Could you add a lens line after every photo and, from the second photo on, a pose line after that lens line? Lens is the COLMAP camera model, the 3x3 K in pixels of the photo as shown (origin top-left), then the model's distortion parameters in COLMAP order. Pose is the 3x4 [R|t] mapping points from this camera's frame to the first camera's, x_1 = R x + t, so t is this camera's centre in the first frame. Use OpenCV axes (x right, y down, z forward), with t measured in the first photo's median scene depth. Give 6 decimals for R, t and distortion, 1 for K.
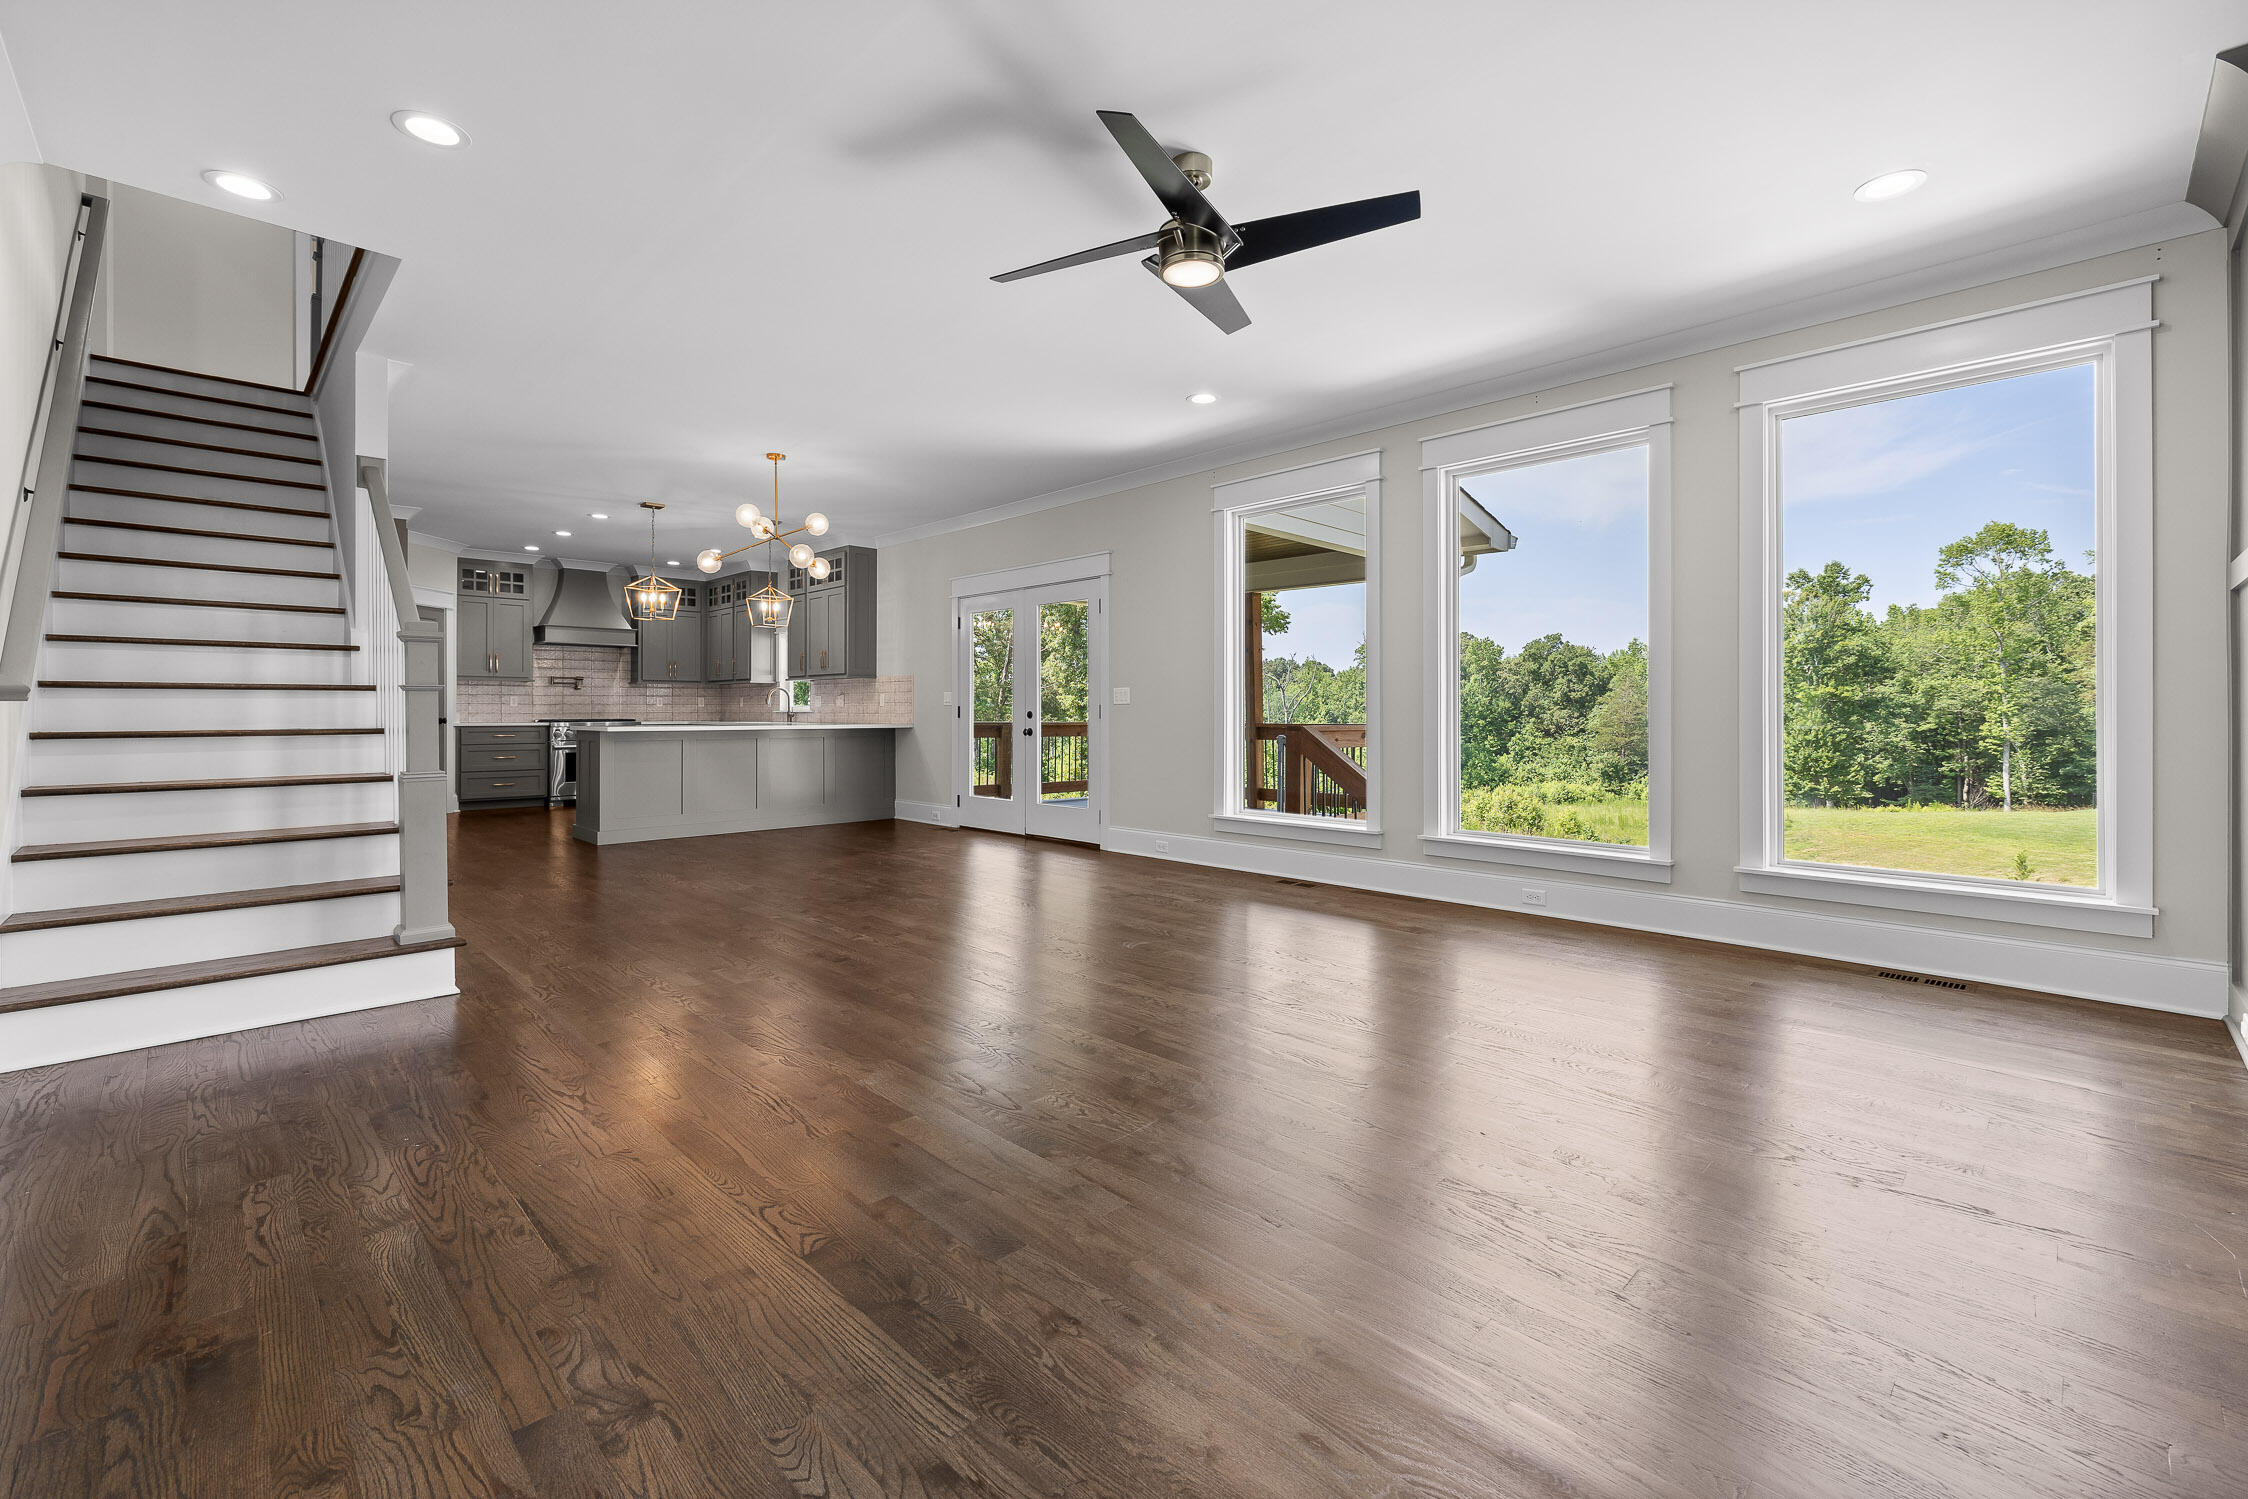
lens RADIAL K [[949.2, 0, 1123.4], [0, 949.2, 710.1], [0, 0, 1]] dist [-0.000263, -0.000119]
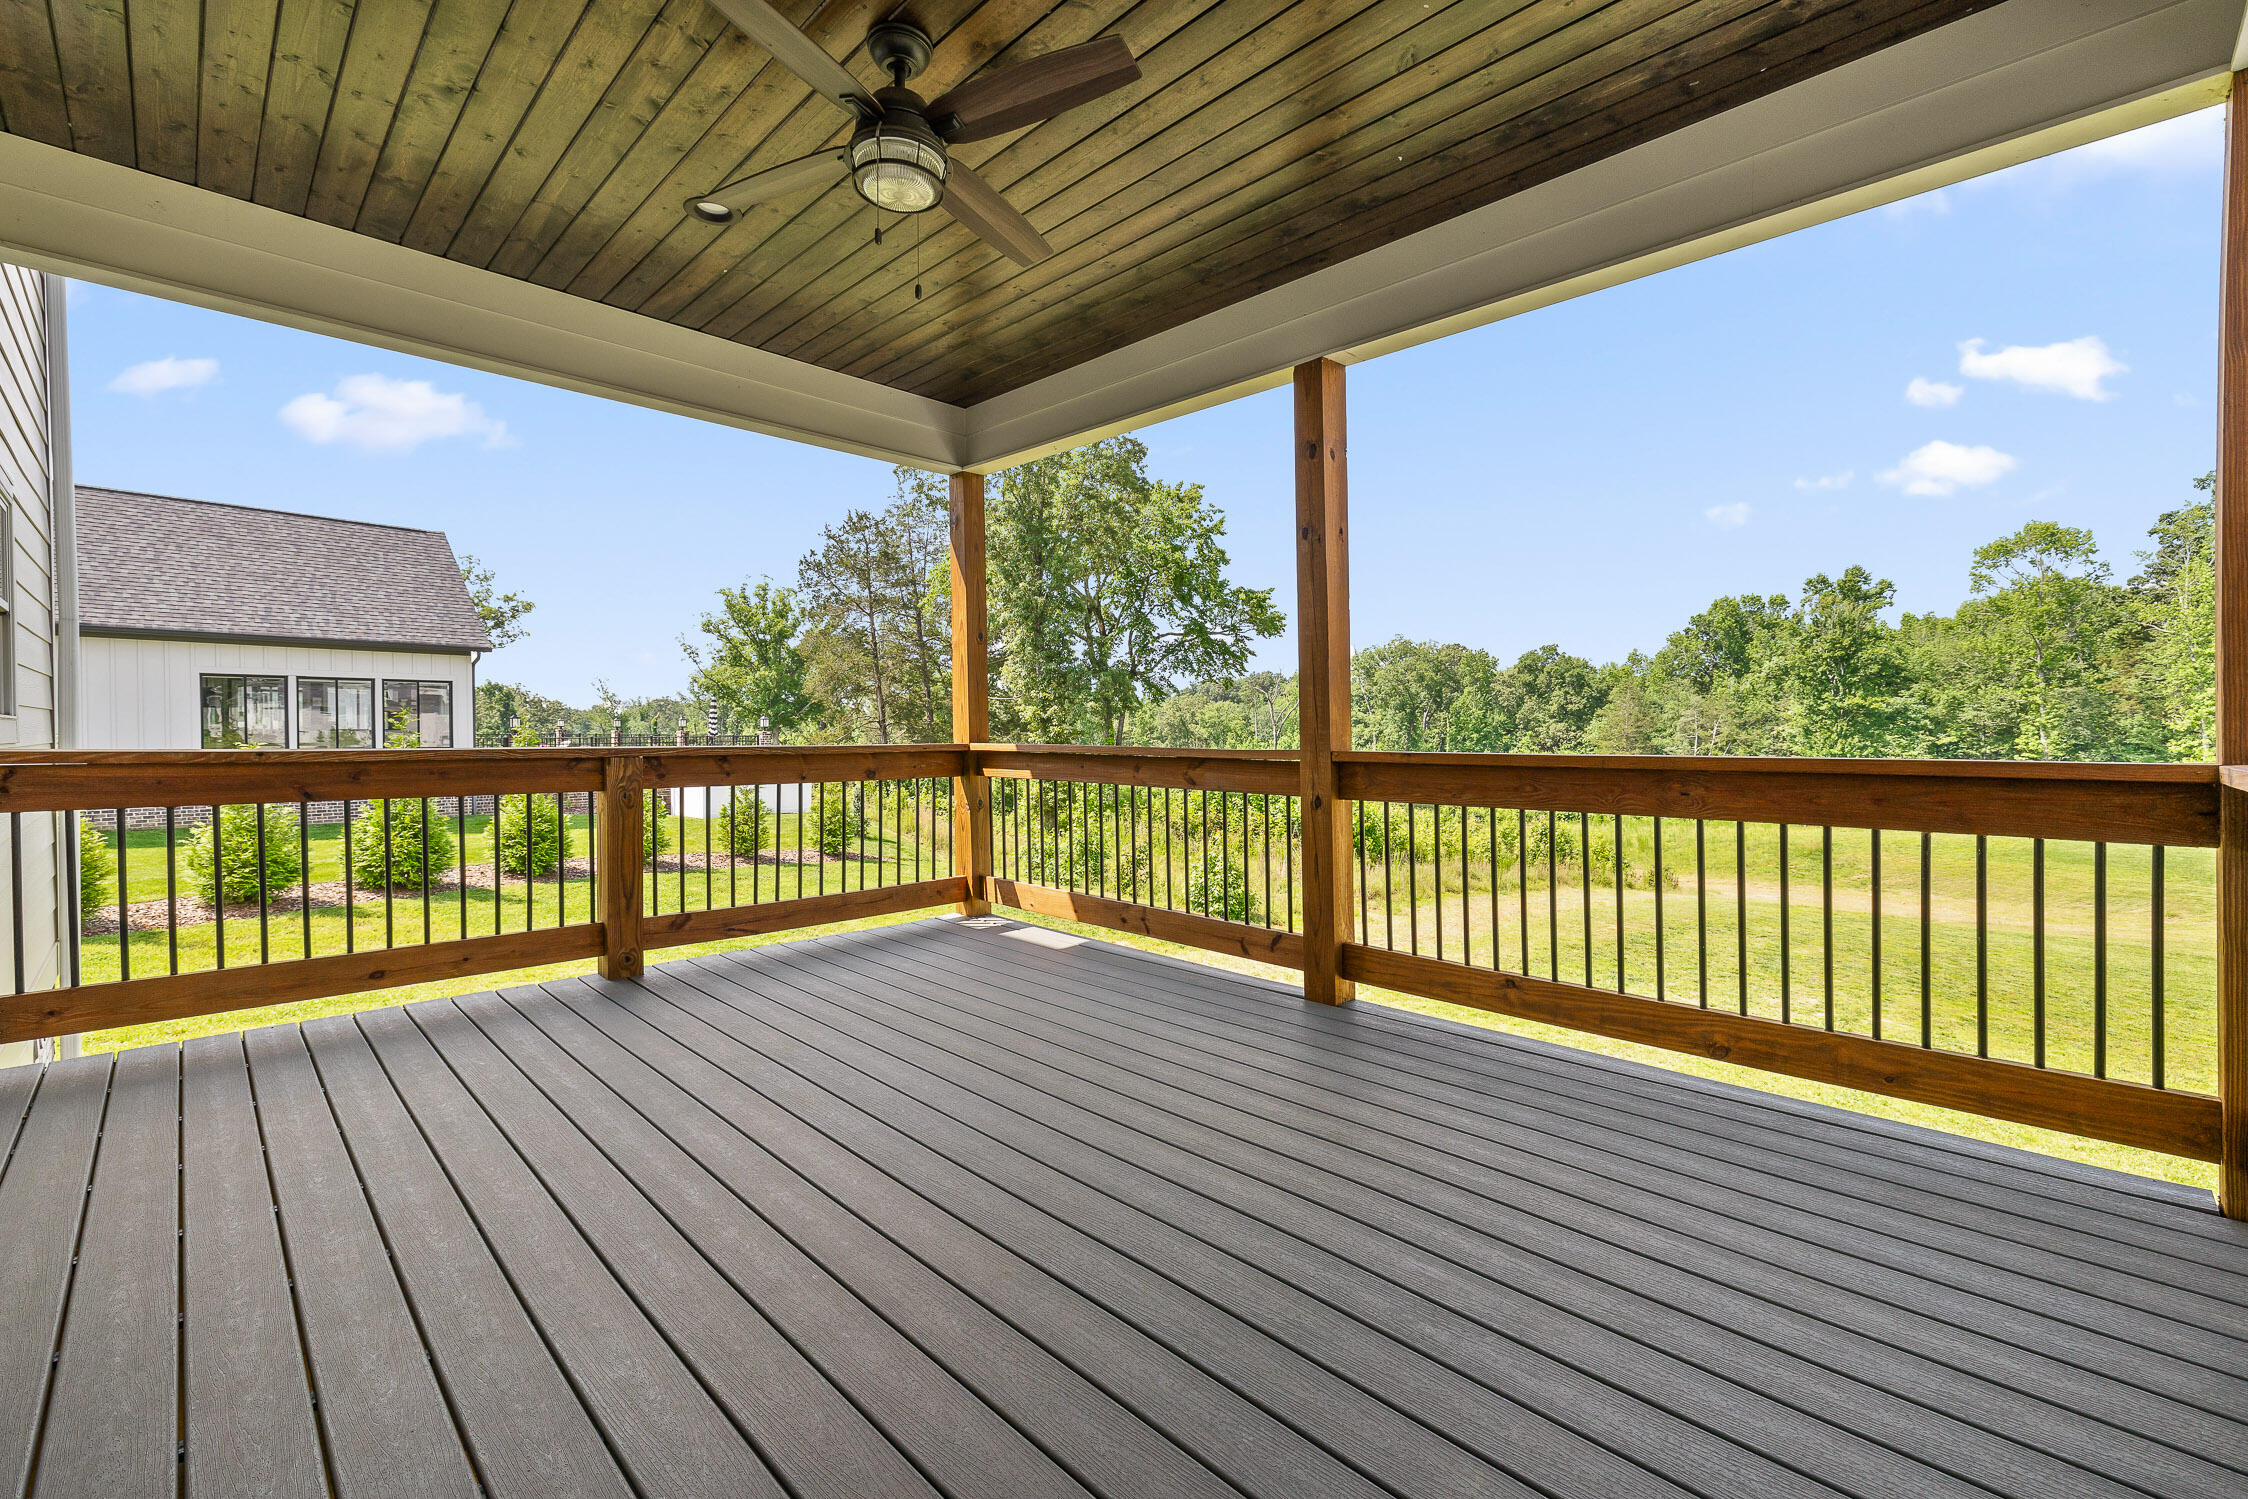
lens RADIAL K [[949.2, 0, 1116.1], [0, 949.2, 735.8], [0, 0, 1]] dist [-0.000263, -0.000119]
pose [[0.999975, -0.002367, 0.006698, 0.063305], [0.002287, 0.999926, 0.011924, 0.004377], [-0.006726, -0.011909, 0.999906, 0.674351]]
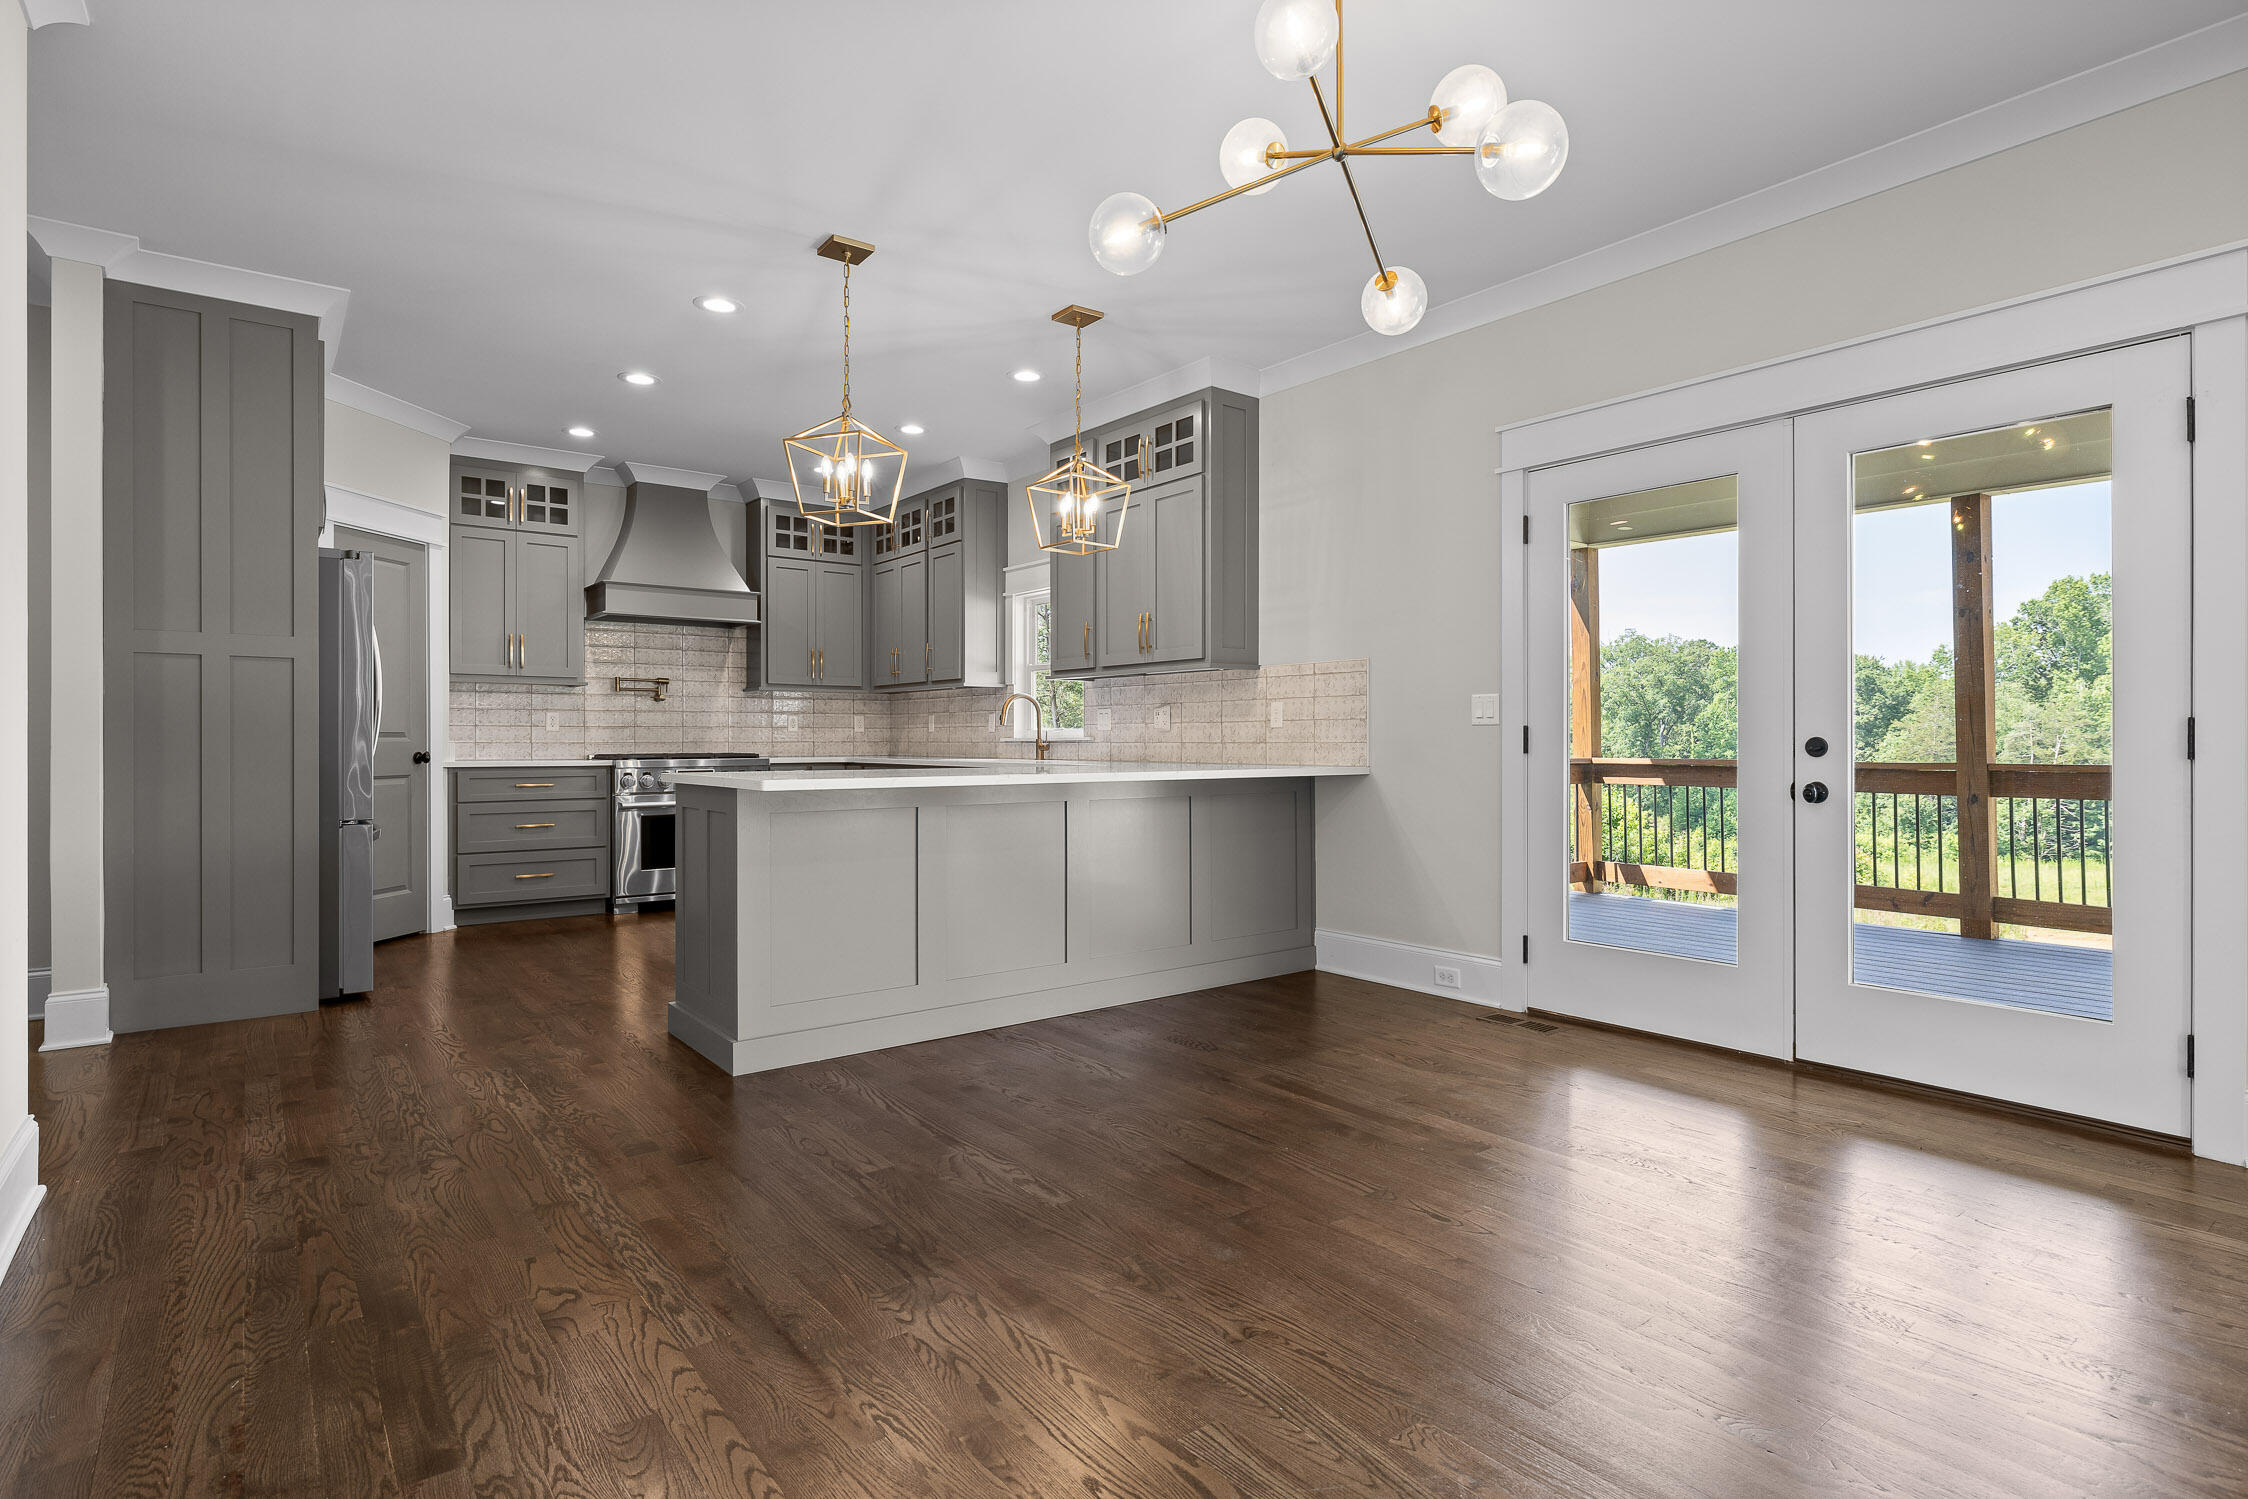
lens RADIAL K [[1131.4, 0, 1127.0], [0, 1131.4, 742.4], [0, 0, 1]] dist [-0.003020, 0.001164]
pose [[0.993521, -0.000280, -0.113647, -0.233512], [0.000636, 0.999995, 0.003099, 0.001101], [0.113646, -0.003151, 0.993516, 0.381523]]
